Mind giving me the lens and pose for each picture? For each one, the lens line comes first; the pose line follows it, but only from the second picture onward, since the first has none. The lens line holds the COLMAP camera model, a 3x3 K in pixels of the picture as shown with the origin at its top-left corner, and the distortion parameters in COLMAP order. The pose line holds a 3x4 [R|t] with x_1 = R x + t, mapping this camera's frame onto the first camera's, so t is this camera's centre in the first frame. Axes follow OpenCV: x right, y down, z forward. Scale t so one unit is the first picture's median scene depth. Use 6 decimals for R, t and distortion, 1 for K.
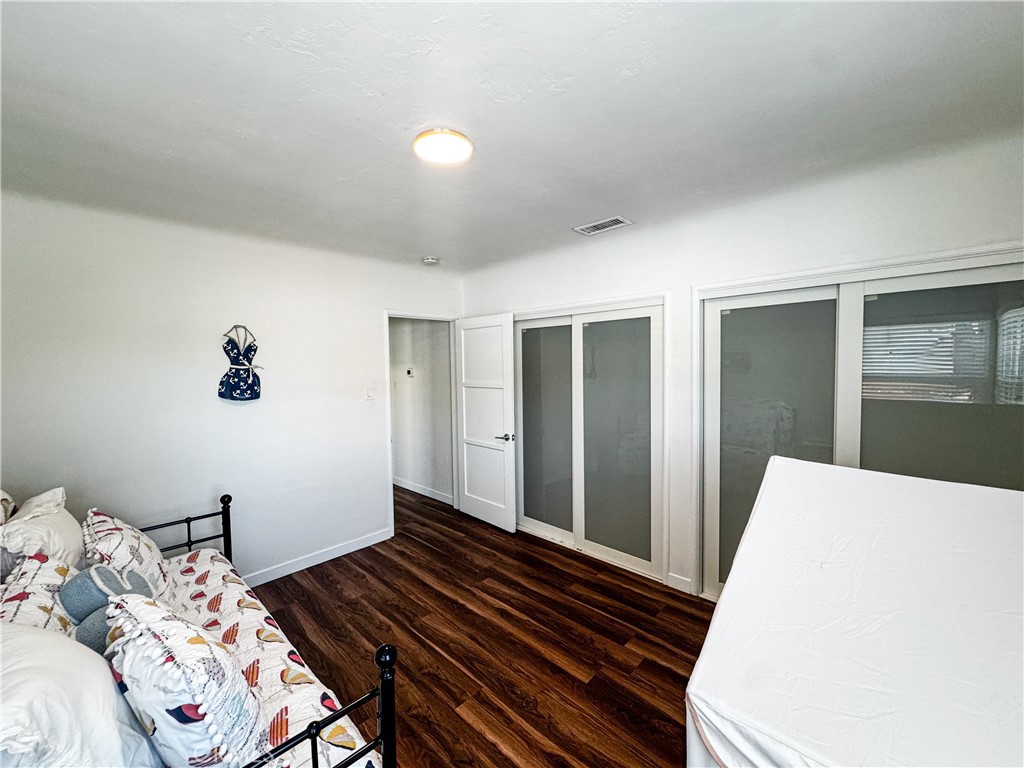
lens RADIAL K [[409.9, 0, 509.7], [0, 409.9, 384.0], [0, 0, 1]] dist [-0.004251, -0.000110]
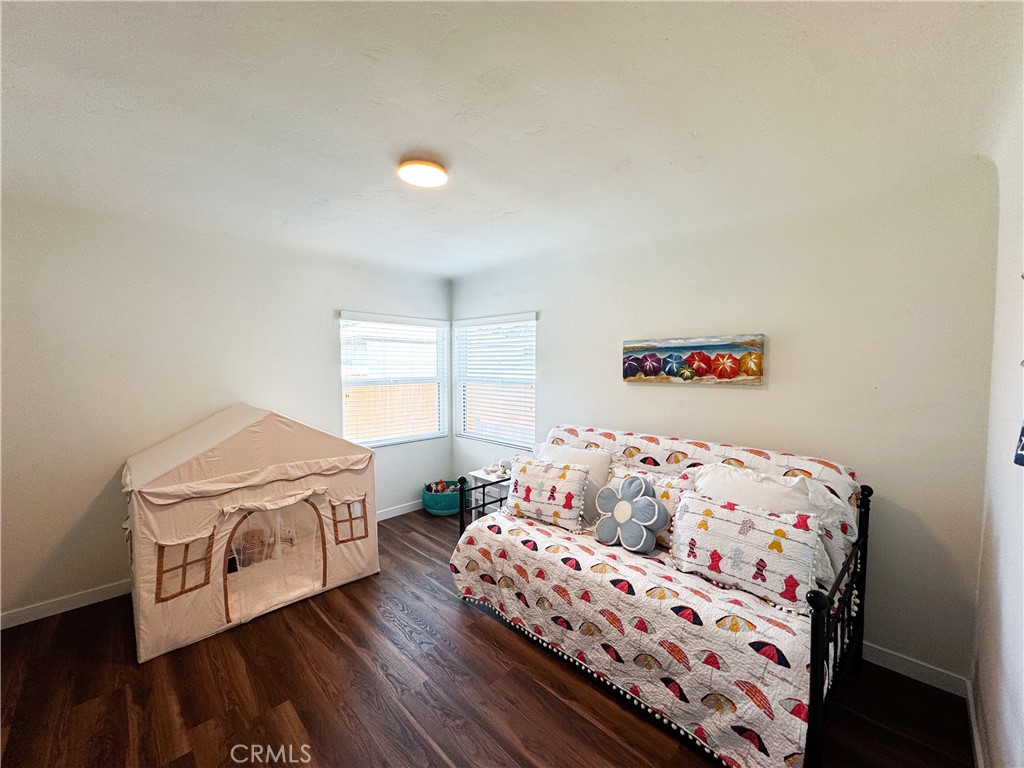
lens RADIAL K [[410.7, 0, 512.0], [0, 410.7, 384.0], [0, 0, 1]] dist [0.001079, 0.000050]
pose [[-0.999751, 0.021086, 0.007240, -0.261267], [0.021729, 0.994266, 0.104701, -0.063858], [-0.004990, 0.104832, -0.994477, 1.379379]]
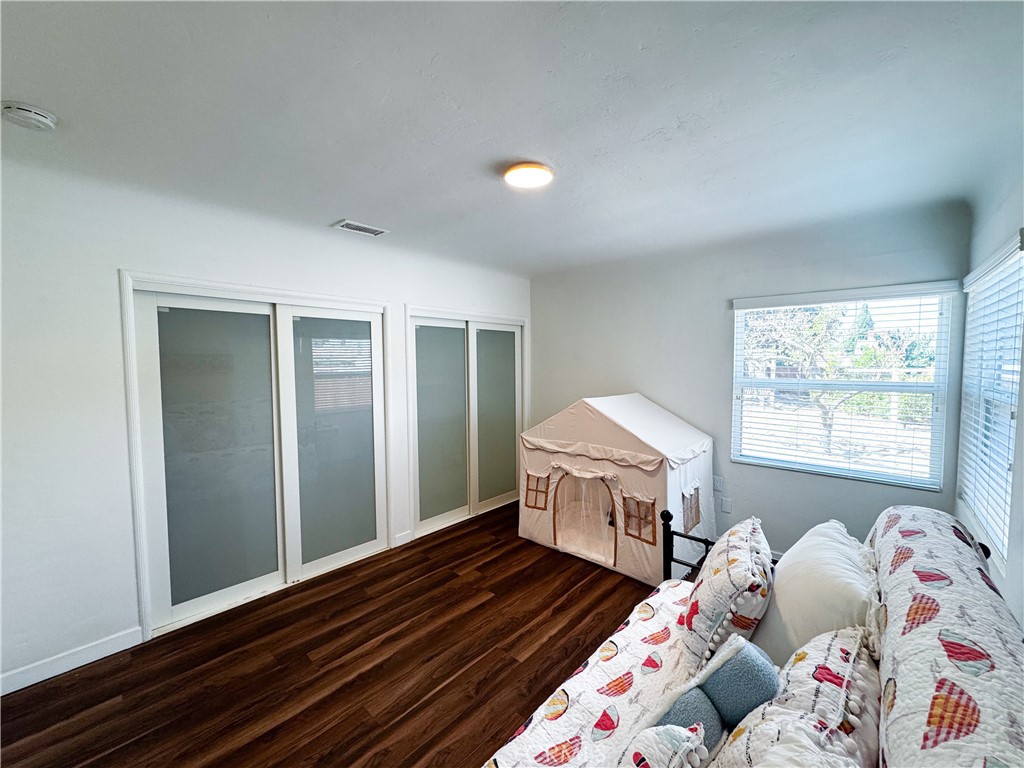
lens RADIAL K [[409.9, 0, 509.7], [0, 409.9, 384.0], [0, 0, 1]] dist [-0.004251, -0.000110]
pose [[-0.036919, -0.030181, 0.998862, -0.854671], [0.057768, 0.997808, 0.032284, -0.007958], [-0.997647, 0.058894, -0.035094, 0.706689]]
